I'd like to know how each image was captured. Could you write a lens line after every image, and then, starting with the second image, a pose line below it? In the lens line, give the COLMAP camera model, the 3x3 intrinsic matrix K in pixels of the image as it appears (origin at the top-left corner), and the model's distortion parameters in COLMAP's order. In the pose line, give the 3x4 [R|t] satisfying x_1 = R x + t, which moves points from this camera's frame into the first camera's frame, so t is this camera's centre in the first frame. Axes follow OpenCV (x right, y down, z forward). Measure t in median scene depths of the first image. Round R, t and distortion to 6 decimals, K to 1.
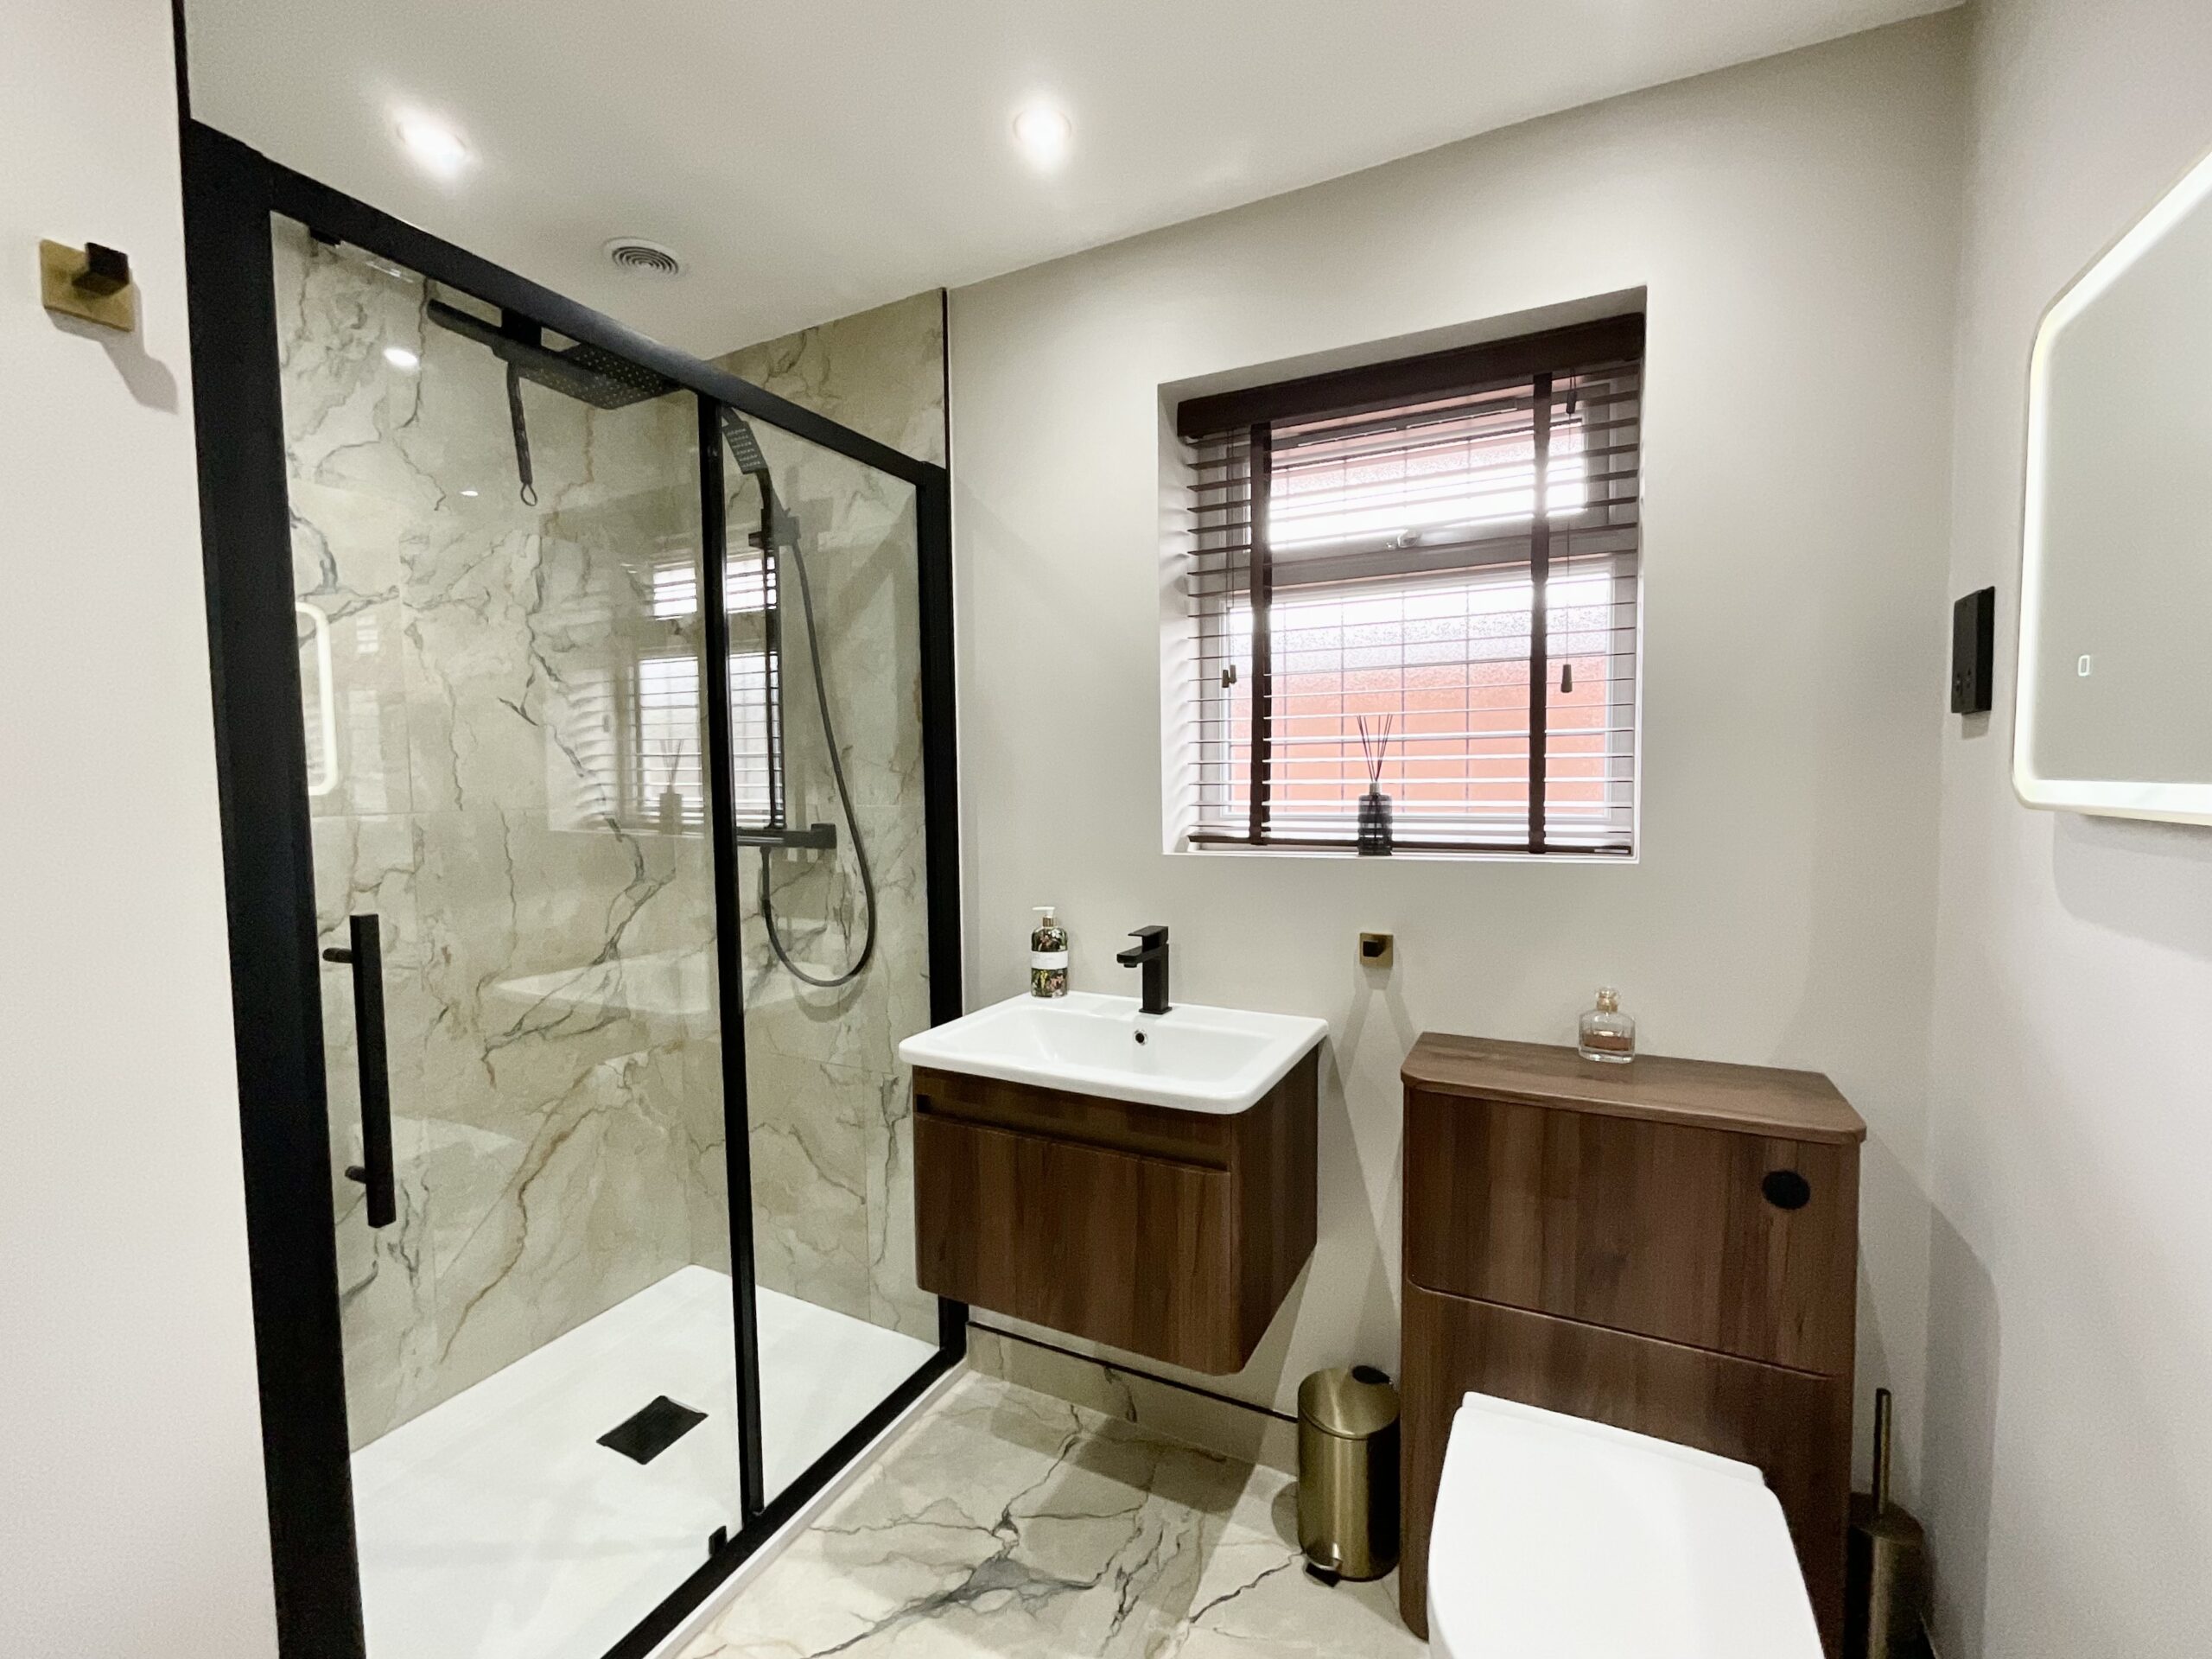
lens RADIAL K [[903.4, 0, 1120.9], [0, 903.4, 827.8], [0, 0, 1]] dist [0.001779, -0.000012]
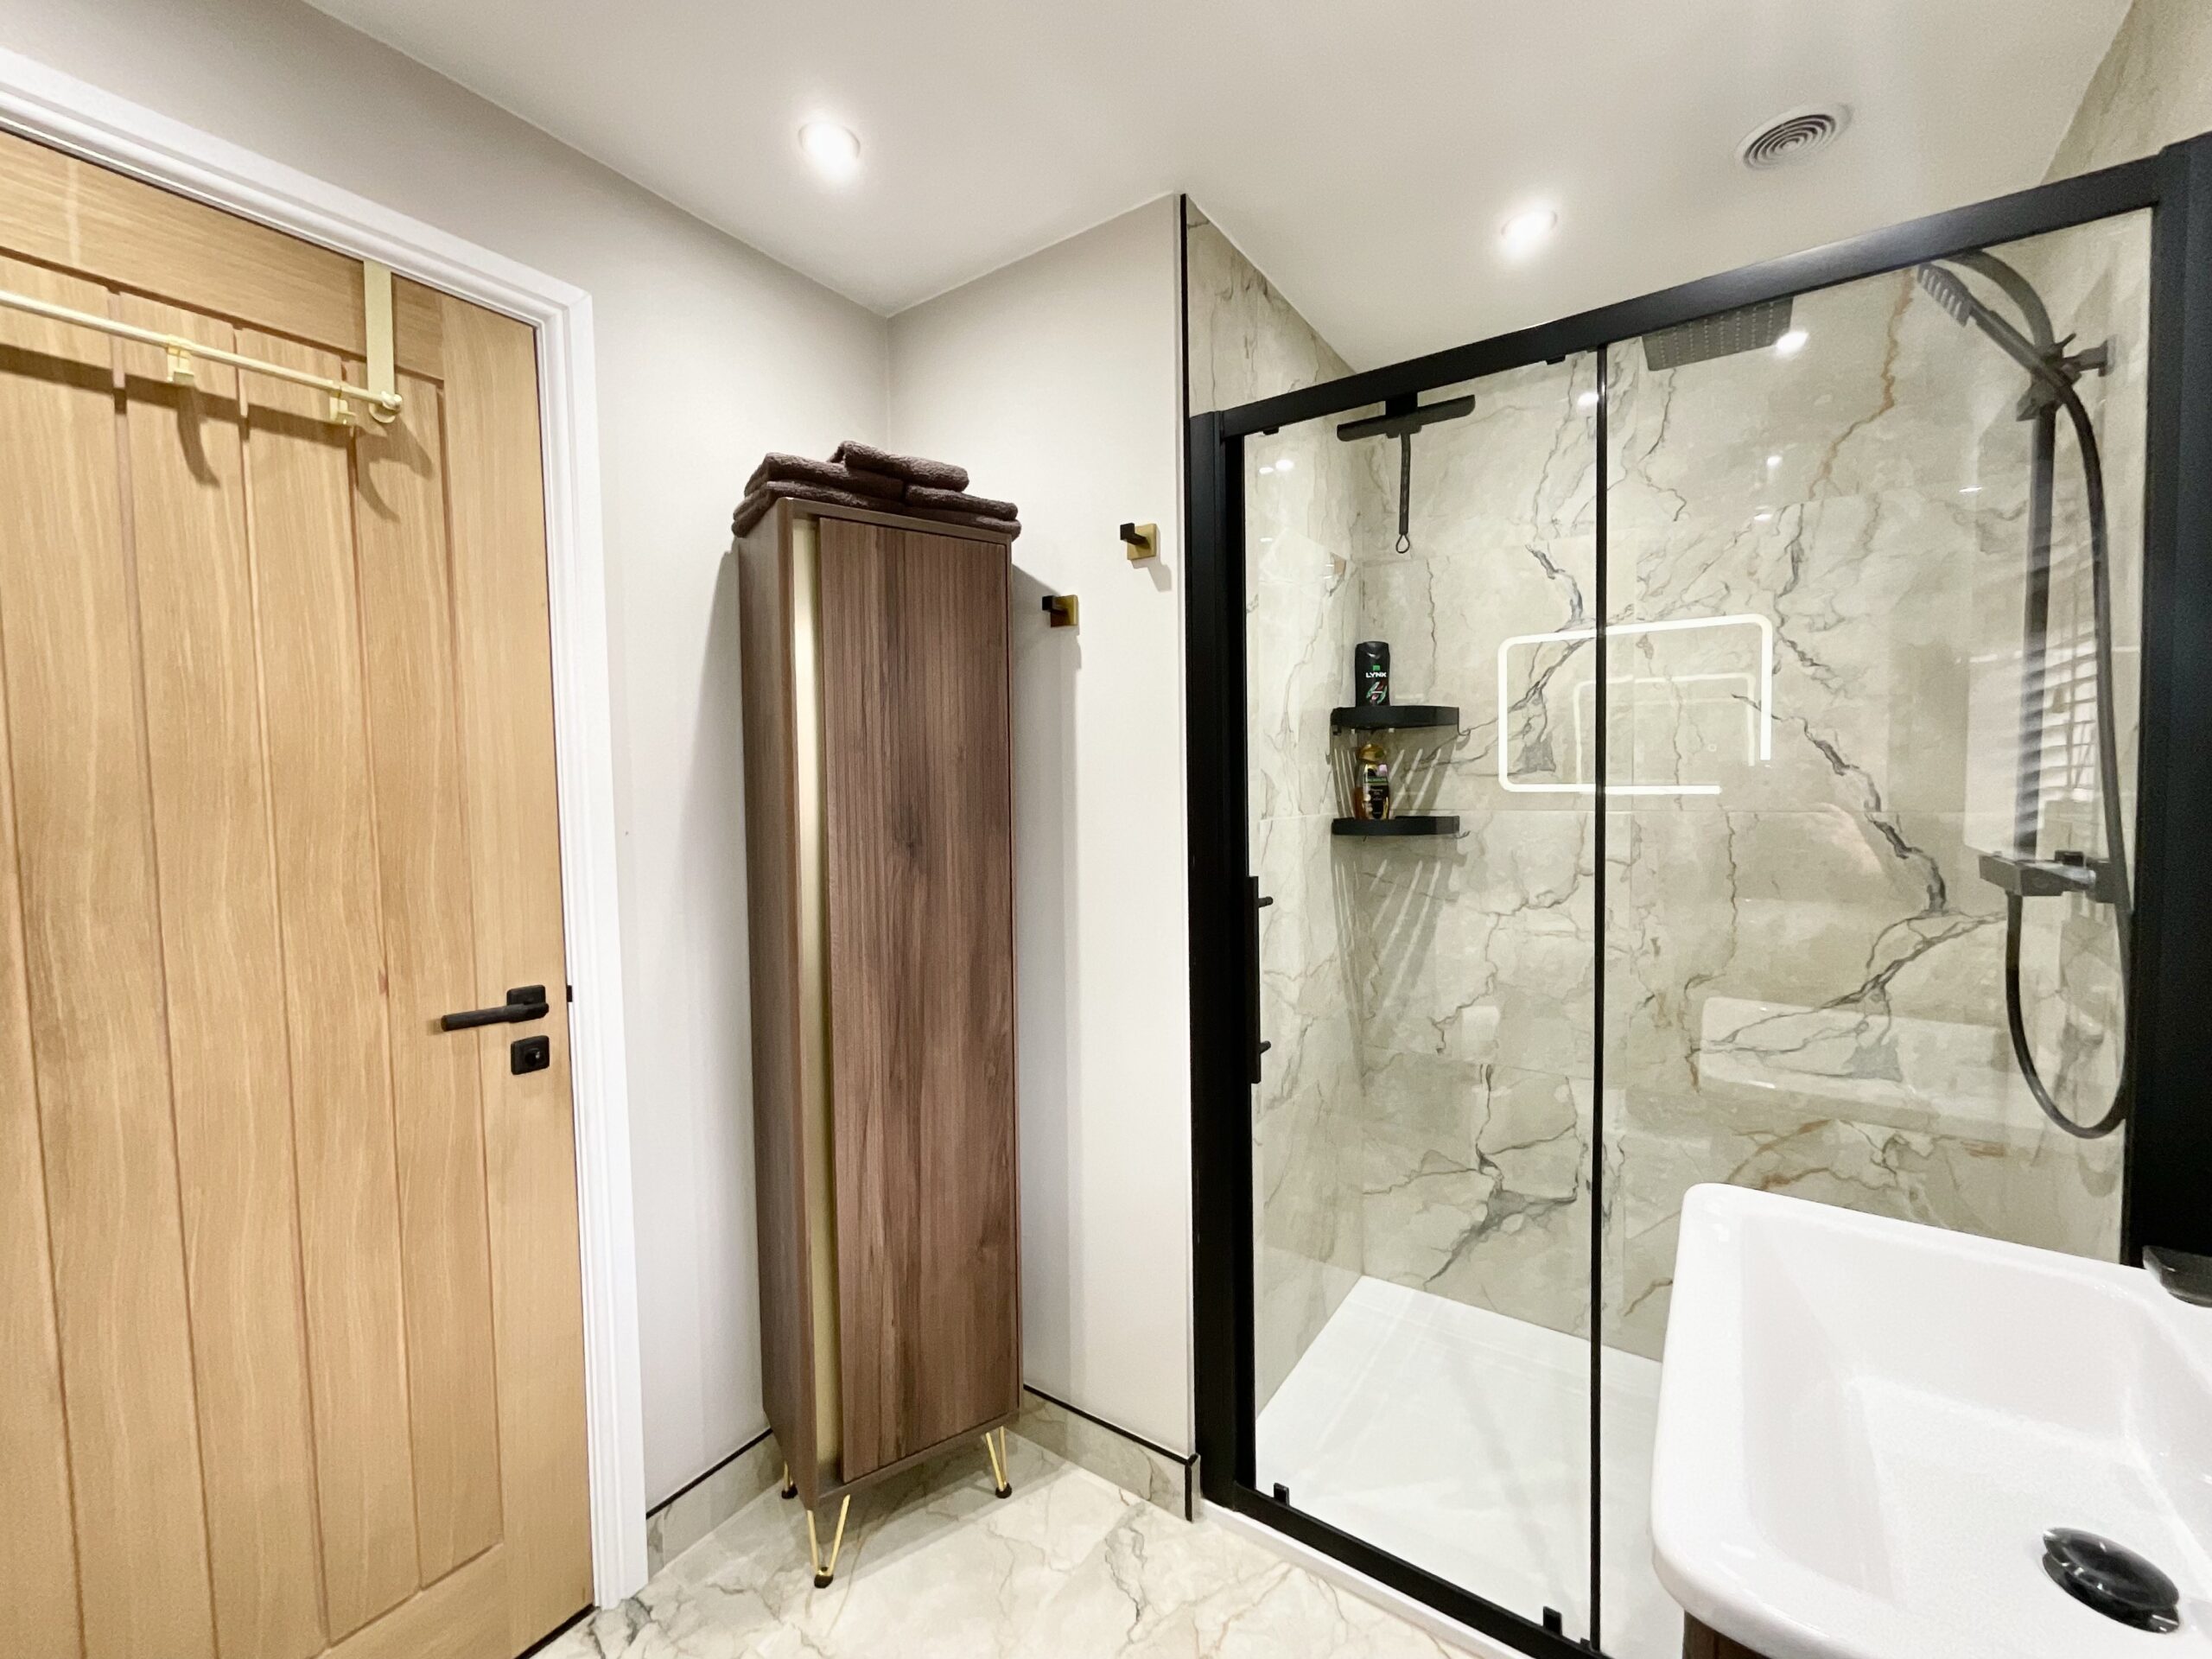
lens RADIAL K [[903.4, 0, 1118.0], [0, 903.4, 829.0], [0, 0, 1]] dist [0.001779, -0.000012]
pose [[-0.123122, 0.057685, -0.990714, 0.347692], [-0.044074, 0.997006, 0.063529, -0.033016], [0.991412, 0.051486, -0.120211, 0.473425]]
